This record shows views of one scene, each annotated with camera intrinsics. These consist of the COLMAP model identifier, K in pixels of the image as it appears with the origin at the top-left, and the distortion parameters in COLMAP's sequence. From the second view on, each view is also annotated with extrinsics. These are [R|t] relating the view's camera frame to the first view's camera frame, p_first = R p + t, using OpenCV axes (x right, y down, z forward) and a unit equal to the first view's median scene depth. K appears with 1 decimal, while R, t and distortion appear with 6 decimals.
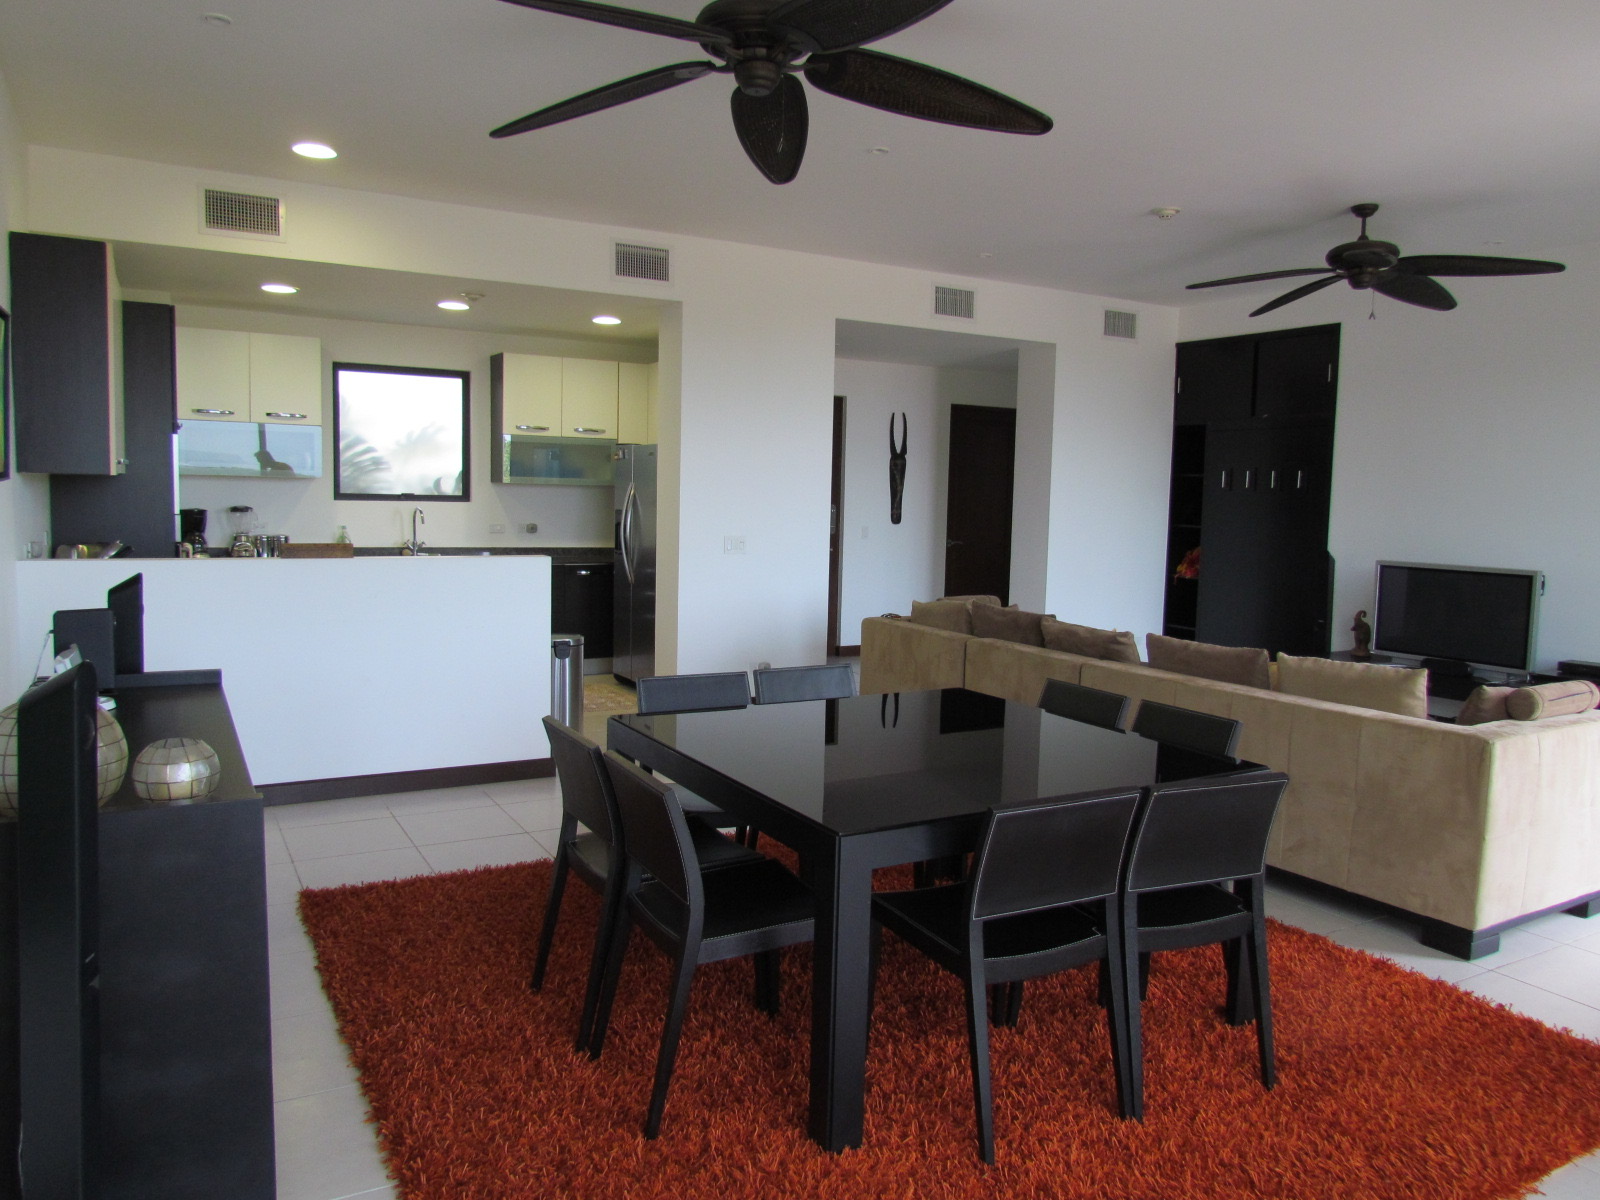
lens RADIAL K [[1141.9, 0, 801.0], [0, 1141.9, 608.2], [0, 0, 1]] dist [-0.051101, 0.012800]
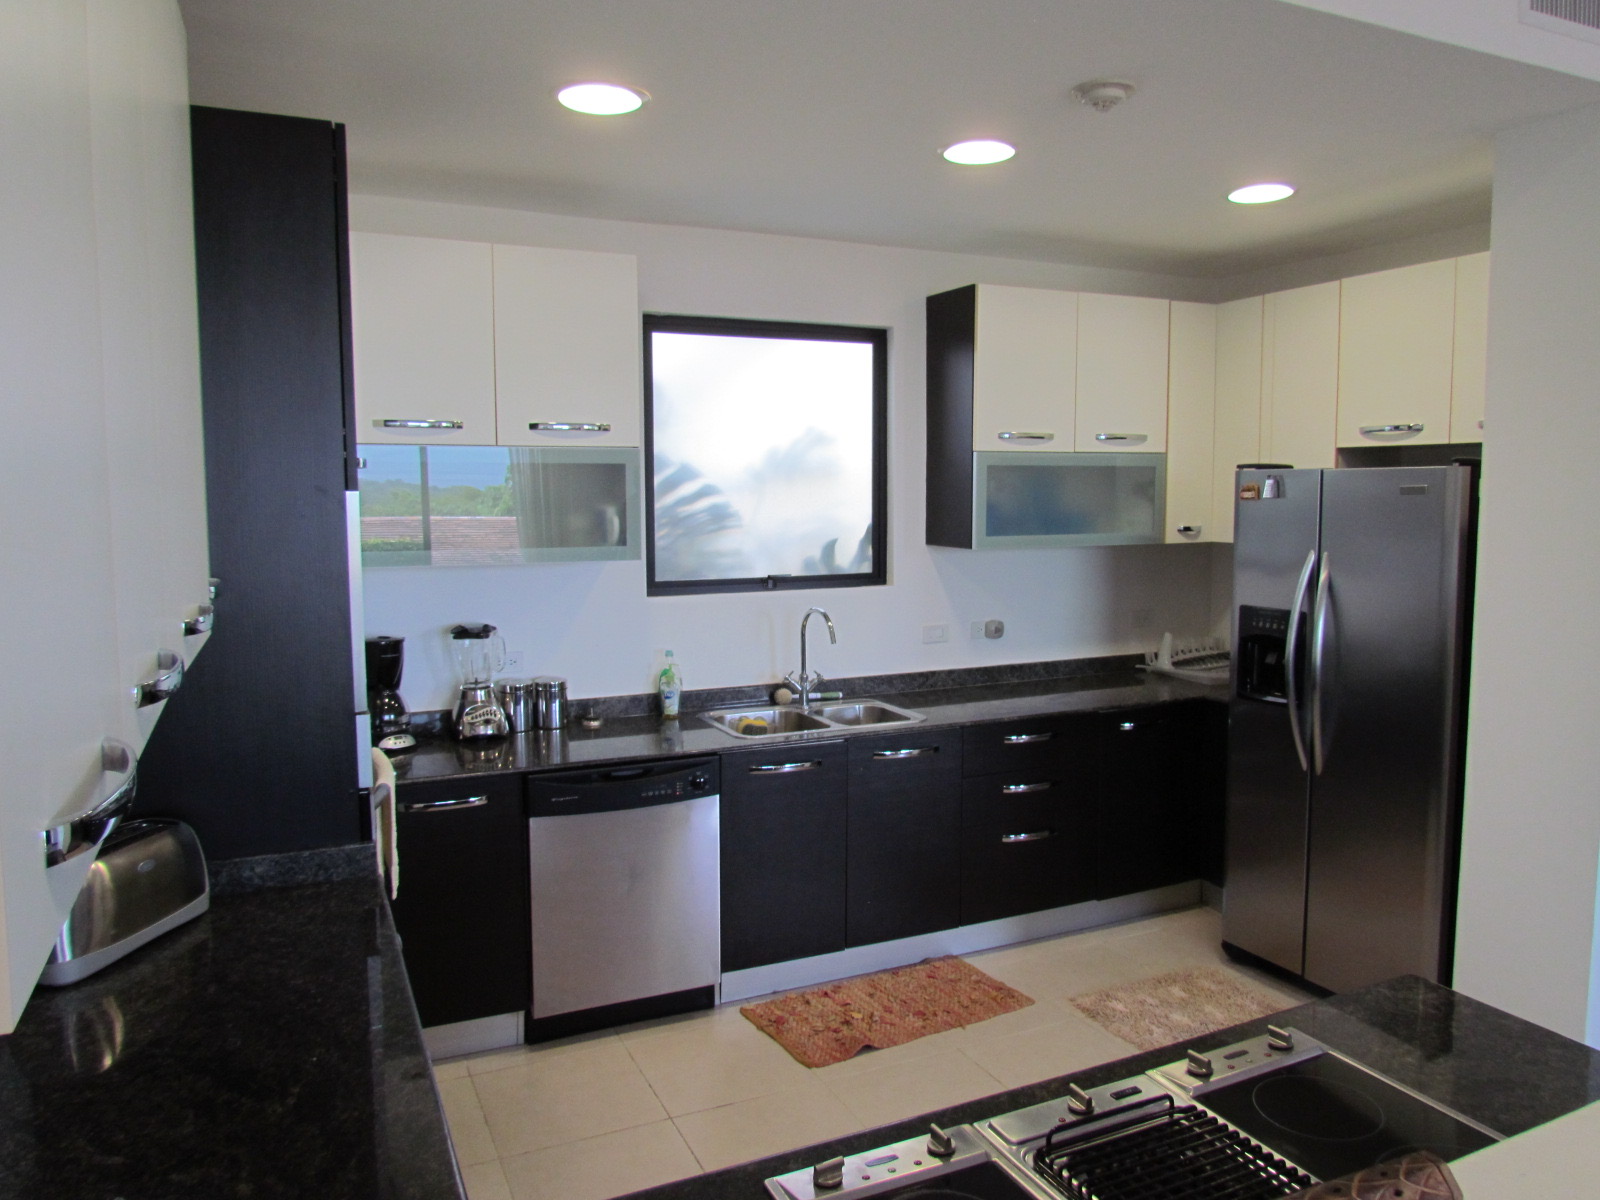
lens RADIAL K [[1141.9, 0, 788.0], [0, 1141.9, 594.7], [0, 0, 1]] dist [-0.051101, 0.012800]
pose [[0.994447, -0.022206, -0.102873, -0.321335], [0.021320, 0.999726, -0.009704, -0.096418], [0.103061, 0.007457, 0.994647, 0.550791]]
